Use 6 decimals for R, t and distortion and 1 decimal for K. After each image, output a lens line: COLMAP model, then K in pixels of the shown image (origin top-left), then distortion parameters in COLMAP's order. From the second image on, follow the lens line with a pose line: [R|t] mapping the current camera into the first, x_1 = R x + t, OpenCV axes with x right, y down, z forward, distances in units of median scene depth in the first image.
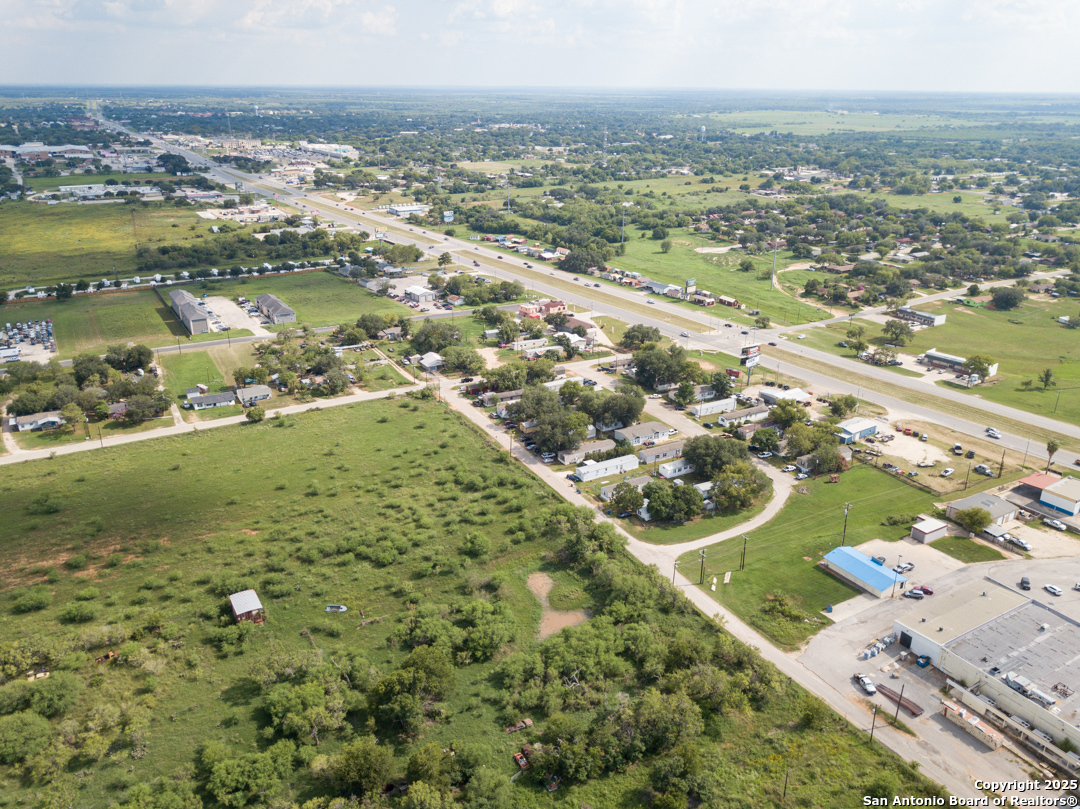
lens RADIAL K [[835.0, 0, 543.7], [0, 835.0, 393.8], [0, 0, 1]] dist [-0.000655, 0.002713]
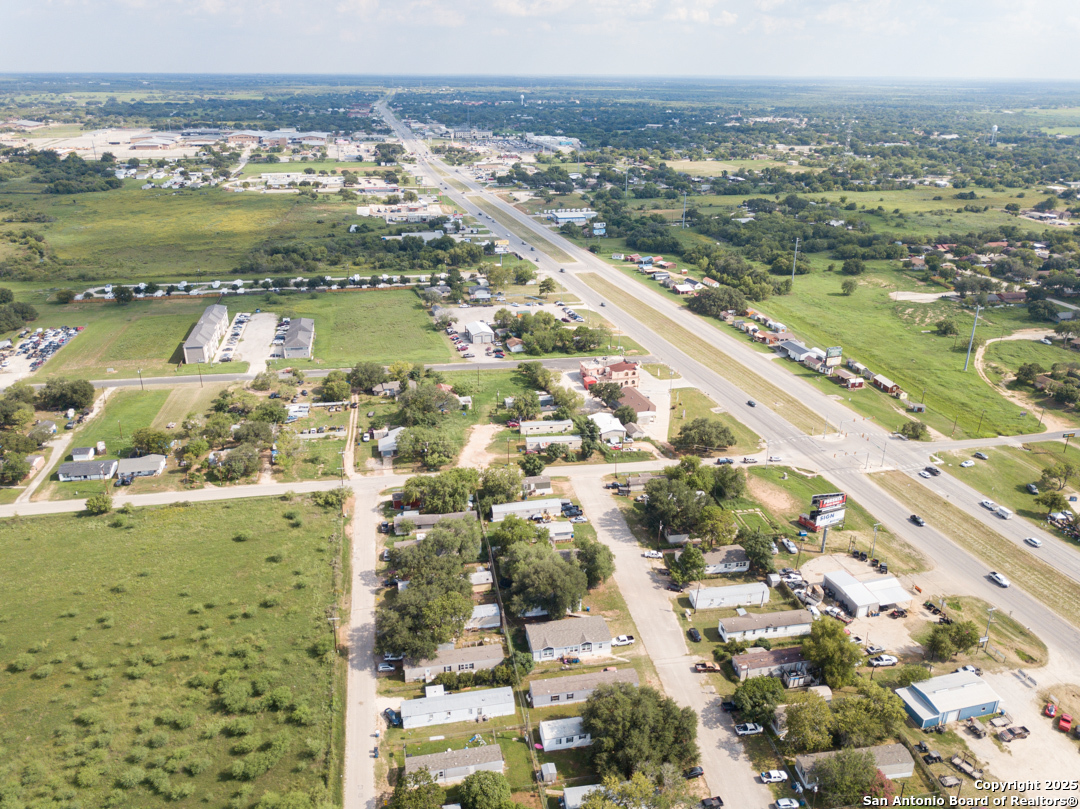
lens RADIAL K [[835.0, 0, 543.7], [0, 835.0, 393.8], [0, 0, 1]] dist [-0.000655, 0.002713]
pose [[0.945548, 0.117998, -0.303342, 0.140658], [-0.114823, 0.992981, 0.028346, -0.077302], [0.304558, 0.008028, 0.952460, 0.210038]]
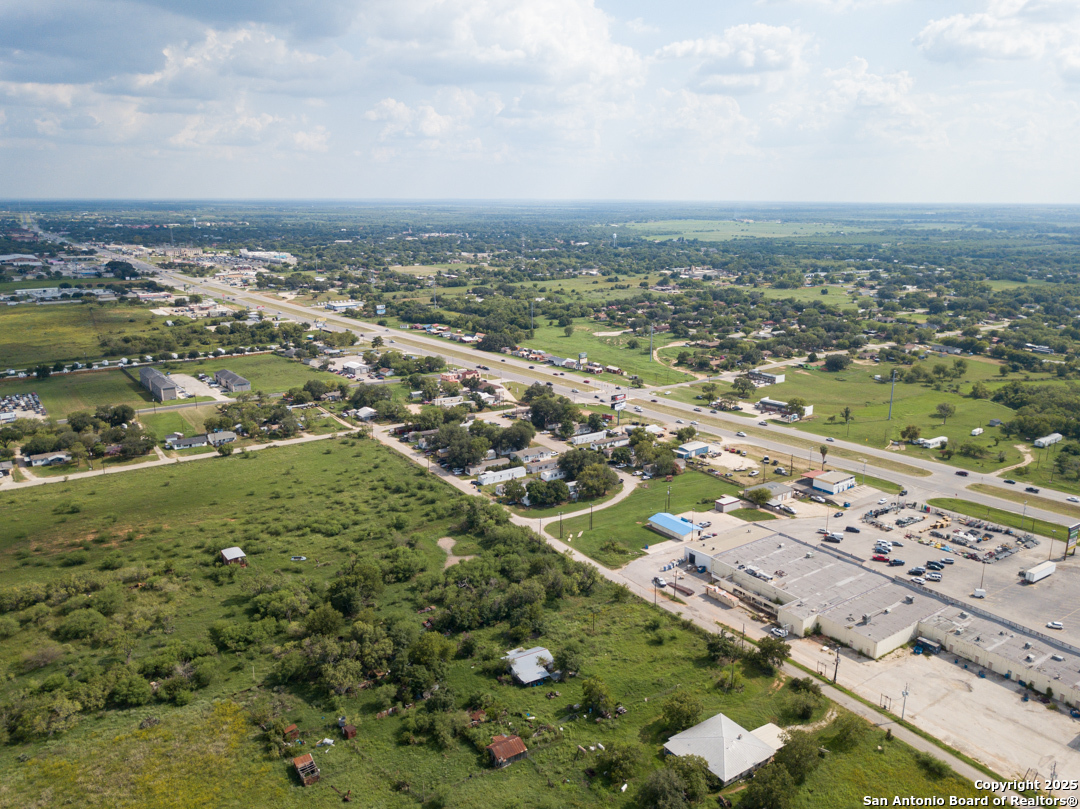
lens RADIAL K [[831.2, 0, 543.3], [0, 831.2, 397.9], [0, 0, 1]] dist [0.008473, -0.007220]
pose [[0.996758, -0.021924, 0.077419, 0.020617], [0.030896, 0.992691, -0.116662, 0.058221], [-0.074296, 0.118676, 0.990150, -0.157077]]
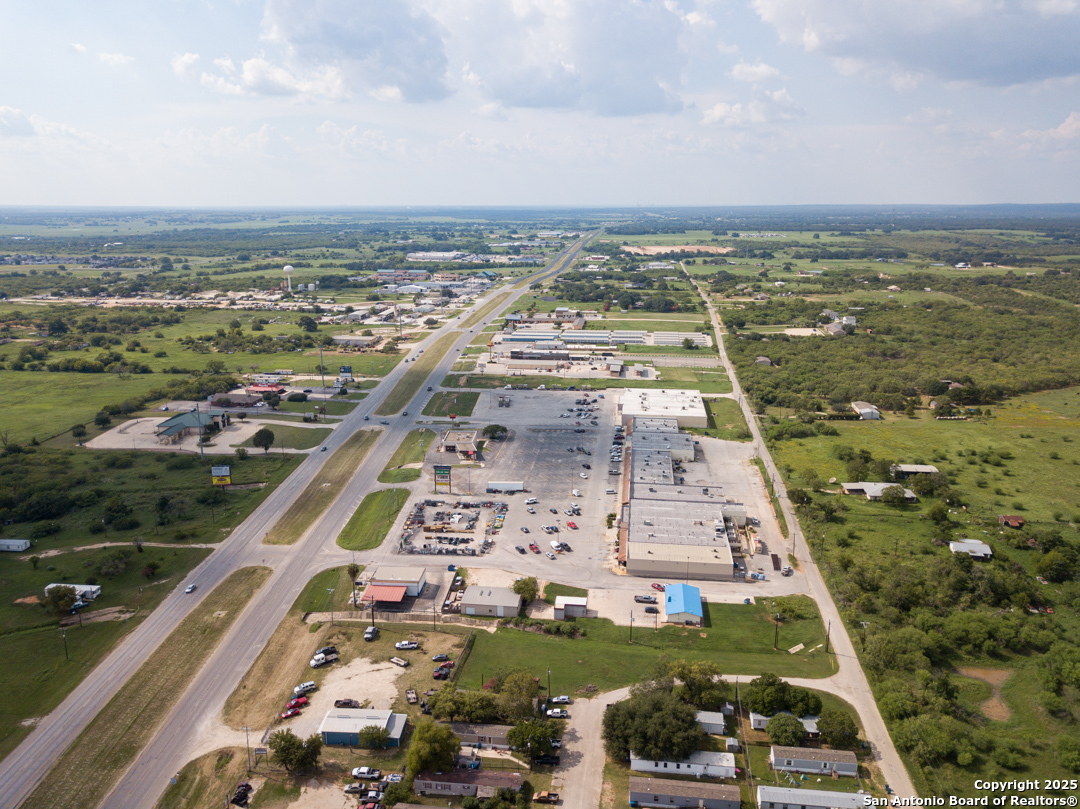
lens RADIAL K [[832.3, 0, 543.3], [0, 832.3, 405.2], [0, 0, 1]] dist [-0.004280, 0.011413]
pose [[-0.793010, -0.152654, 0.589772, -0.038524], [0.205959, 0.843914, 0.495368, -0.240792], [-0.573337, 0.514301, -0.637792, 0.648549]]
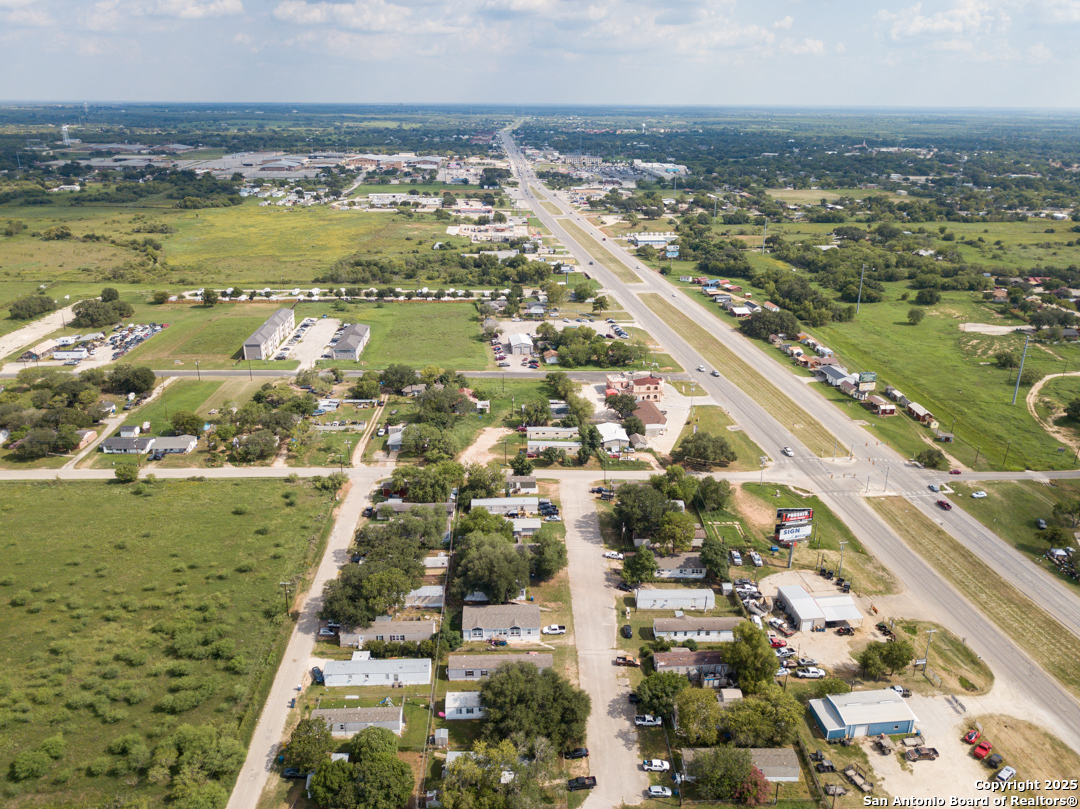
lens RADIAL K [[832.3, 0, 543.3], [0, 832.3, 405.2], [0, 0, 1]] dist [-0.004280, 0.011413]
pose [[0.885493, 0.160537, -0.436038, 0.210784], [-0.164143, 0.985990, 0.029678, -0.074643], [0.434694, 0.045293, 0.899439, 0.222245]]
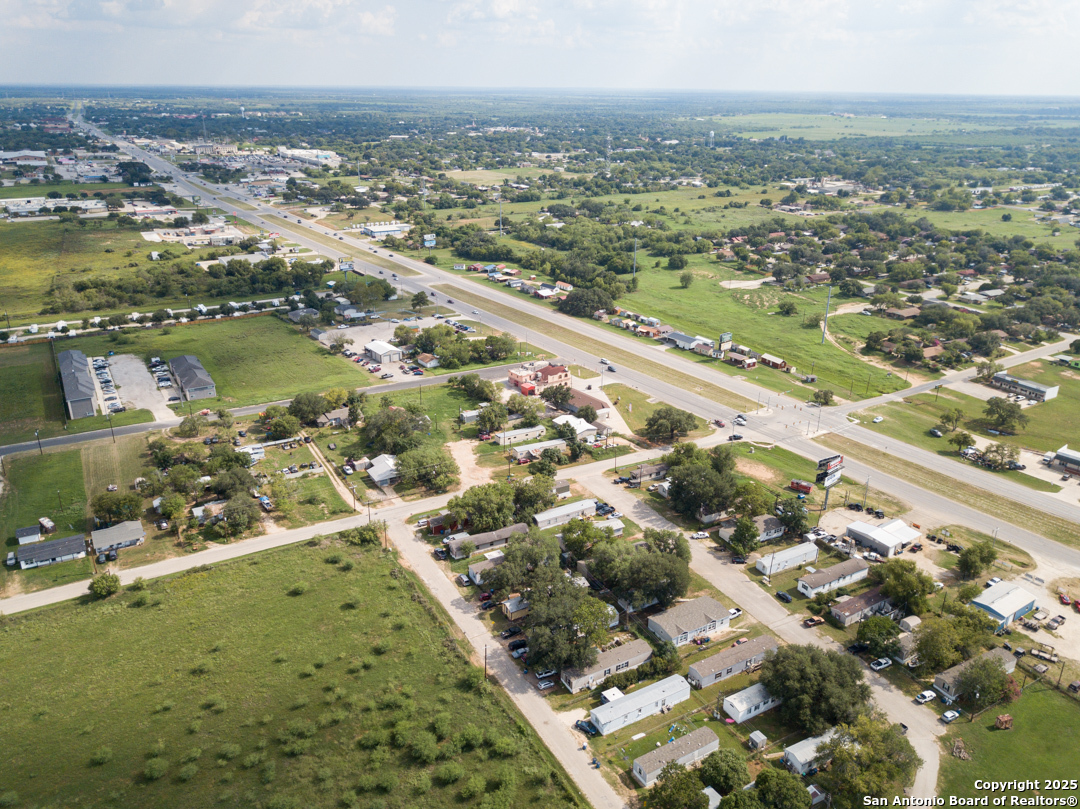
lens RADIAL K [[835.0, 0, 543.7], [0, 835.0, 393.8], [0, 0, 1]] dist [-0.000655, 0.002713]
pose [[0.999994, 0.002006, 0.002960, 0.000958], [-0.002002, 0.999997, -0.001443, -0.067744], [-0.002962, 0.001437, 0.999995, 0.179669]]
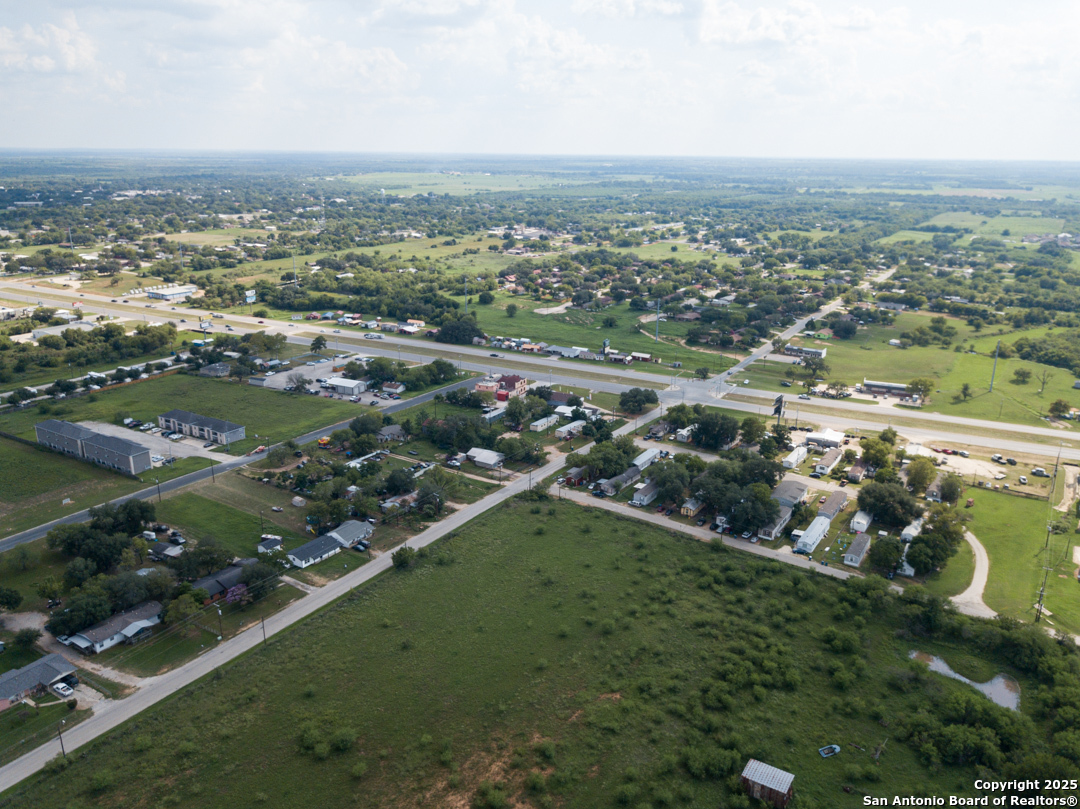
lens RADIAL K [[832.3, 0, 543.3], [0, 832.3, 405.2], [0, 0, 1]] dist [-0.004280, 0.011413]
pose [[0.890586, -0.131057, 0.435522, -0.296318], [0.154579, 0.987801, -0.018844, -0.044303], [-0.427740, 0.084105, 0.899981, 0.113092]]
